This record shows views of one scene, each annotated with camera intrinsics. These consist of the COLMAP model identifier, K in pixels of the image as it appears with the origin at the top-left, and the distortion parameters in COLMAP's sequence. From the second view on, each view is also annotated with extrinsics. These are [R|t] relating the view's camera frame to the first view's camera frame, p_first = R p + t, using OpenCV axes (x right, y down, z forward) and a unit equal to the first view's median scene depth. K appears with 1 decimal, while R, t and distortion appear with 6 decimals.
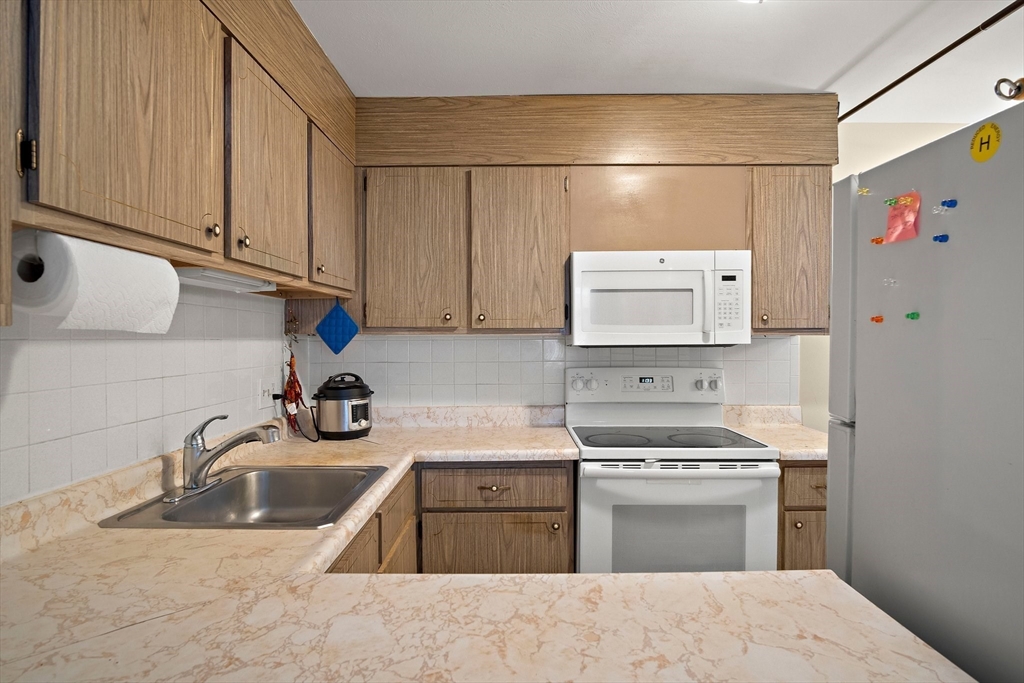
lens RADIAL K [[558.2, 0, 510.6], [0, 558.2, 345.2], [0, 0, 1]] dist [-0.031557, 0.005255]
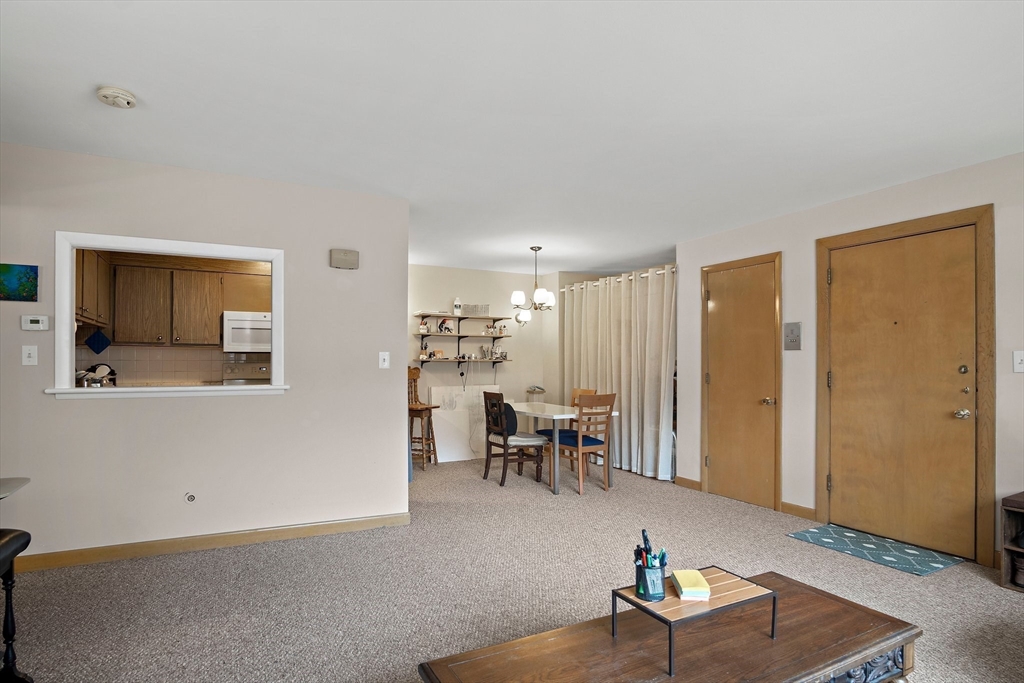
lens RADIAL K [[558.2, 0, 506.7], [0, 558.2, 359.2], [0, 0, 1]] dist [-0.031557, 0.005255]
pose [[0.878957, 0.011478, 0.476763, 0.050251], [-0.006031, 0.999898, -0.012955, 0.051579], [-0.476863, 0.008512, 0.878936, -1.519507]]
